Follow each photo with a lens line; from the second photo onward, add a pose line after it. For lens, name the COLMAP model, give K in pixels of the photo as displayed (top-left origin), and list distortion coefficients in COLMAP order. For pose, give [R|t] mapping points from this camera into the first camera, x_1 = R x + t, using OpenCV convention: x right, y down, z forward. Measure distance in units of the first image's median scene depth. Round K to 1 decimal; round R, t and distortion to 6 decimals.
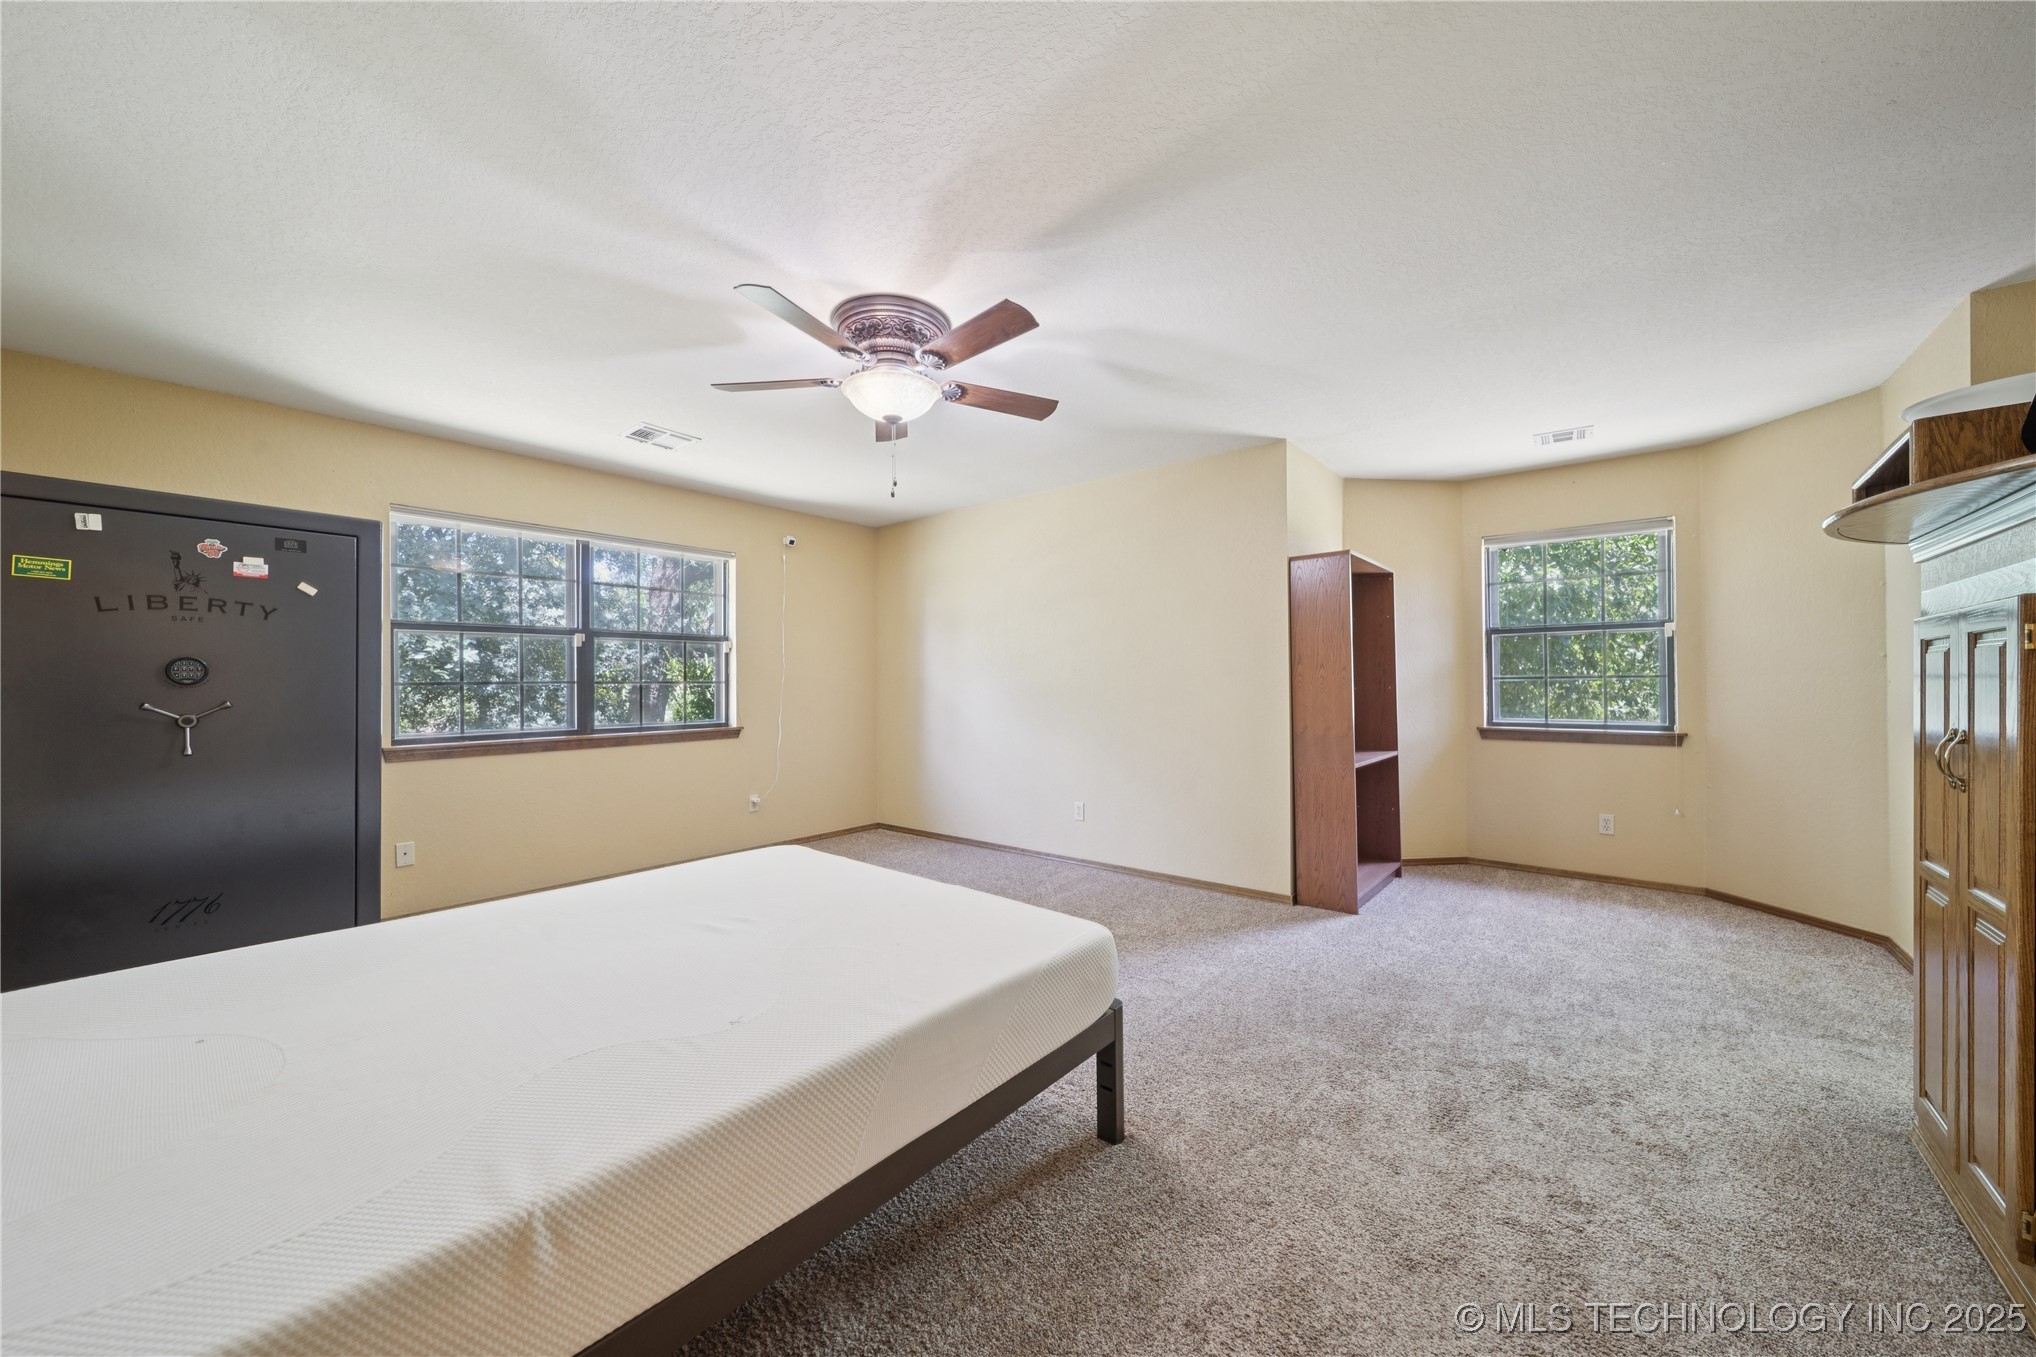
lens RADIAL K [[725.0, 0, 1018.0], [0, 725.0, 678.5], [0, 0, 1]] dist [0.002480, -0.002896]
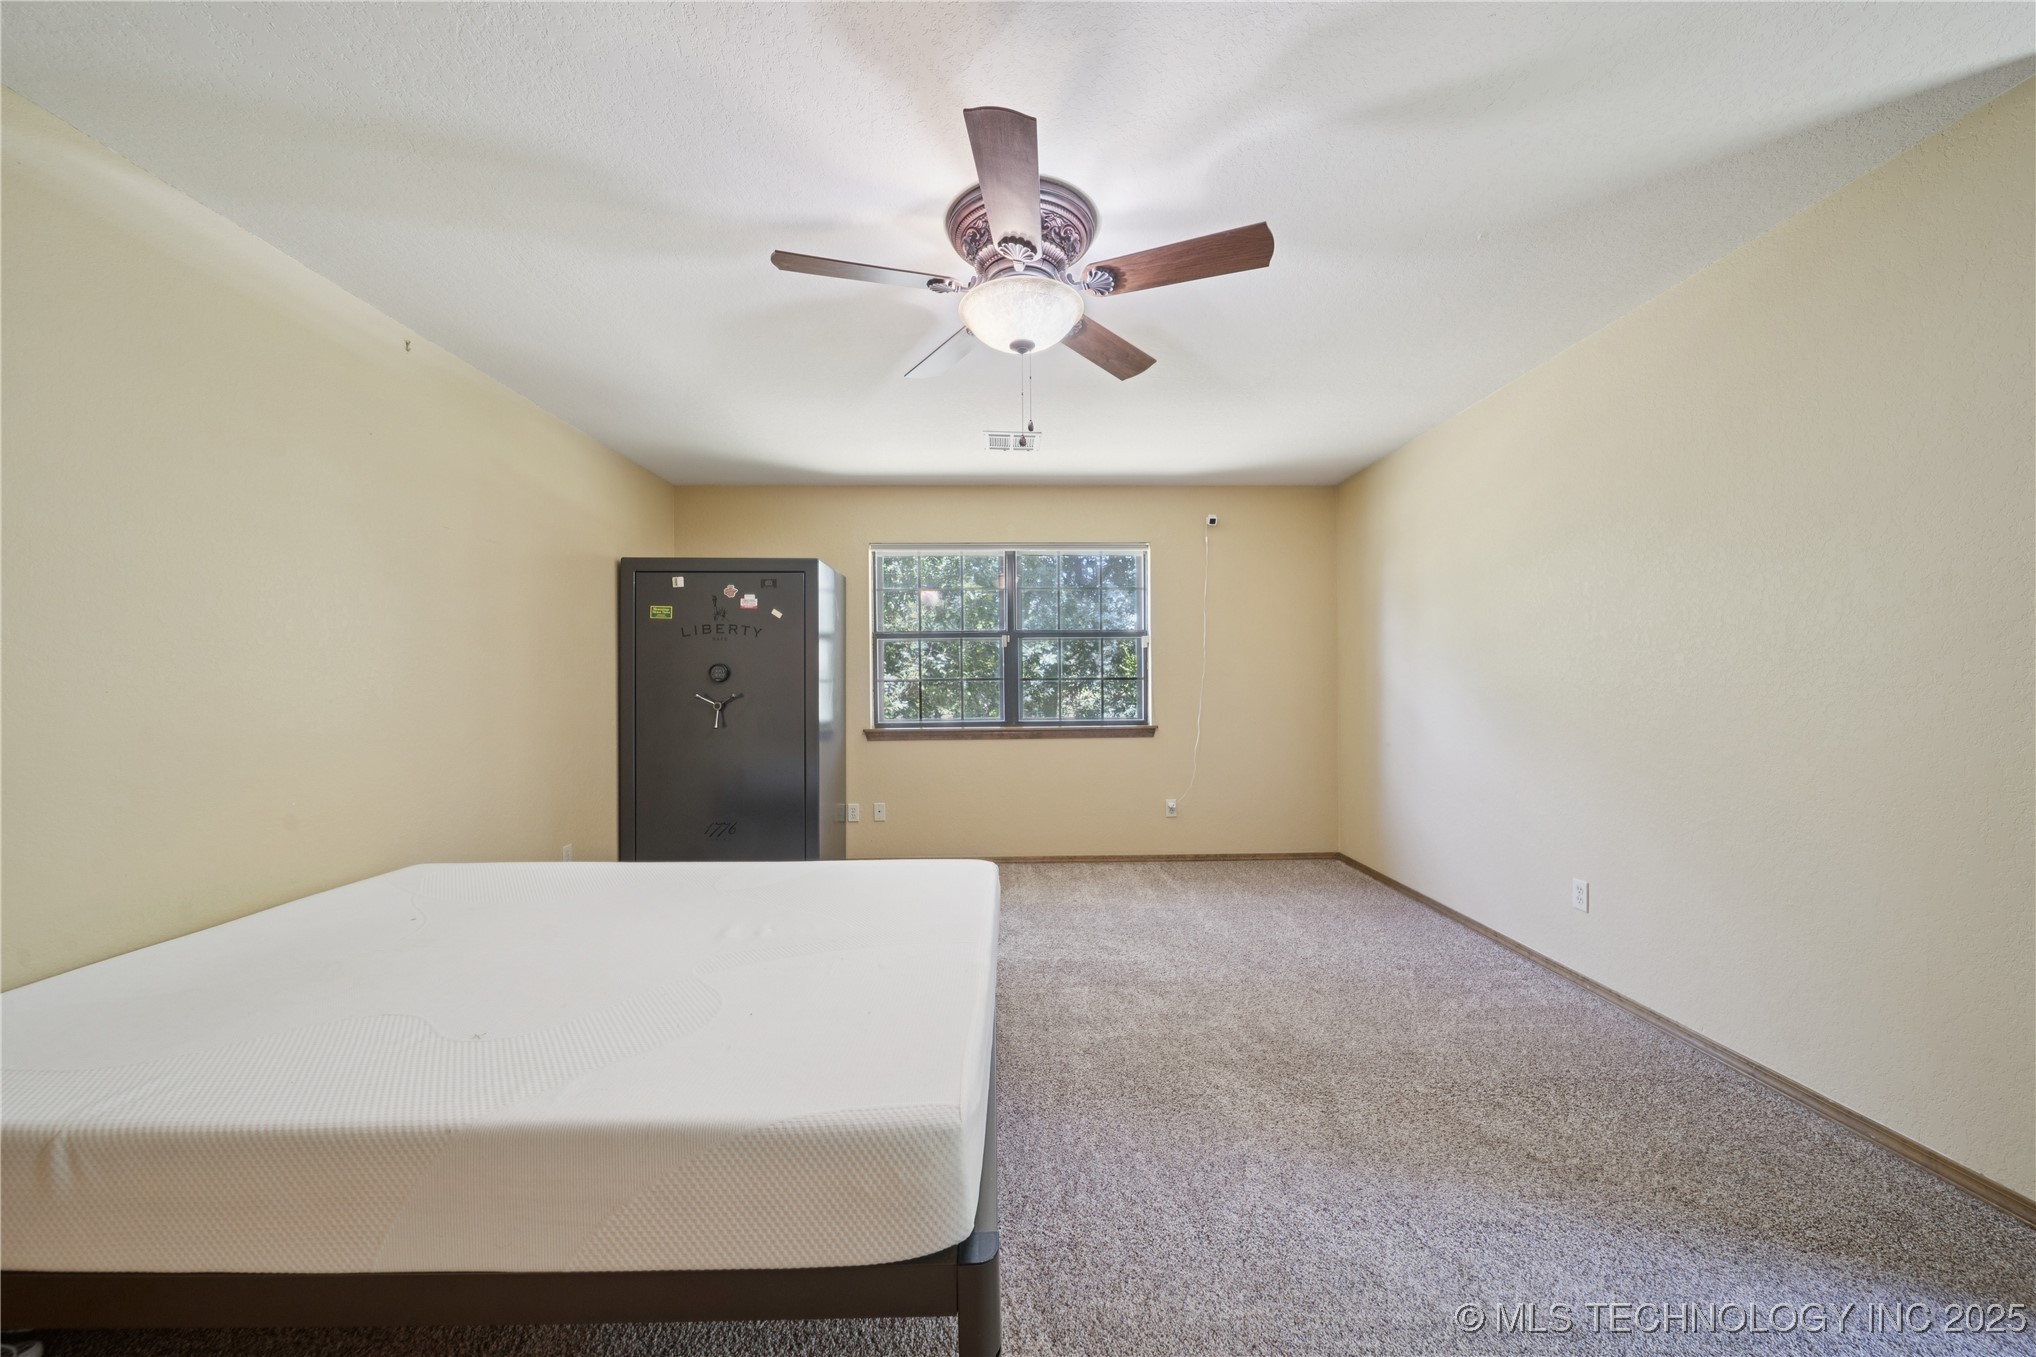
lens RADIAL K [[725.0, 0, 1018.0], [0, 725.0, 678.5], [0, 0, 1]] dist [0.002480, -0.002896]
pose [[0.652949, -0.002959, -0.757396, 0.253370], [0.008357, 0.999960, 0.003298, 0.000656], [0.757356, -0.008483, 0.652948, 0.289076]]
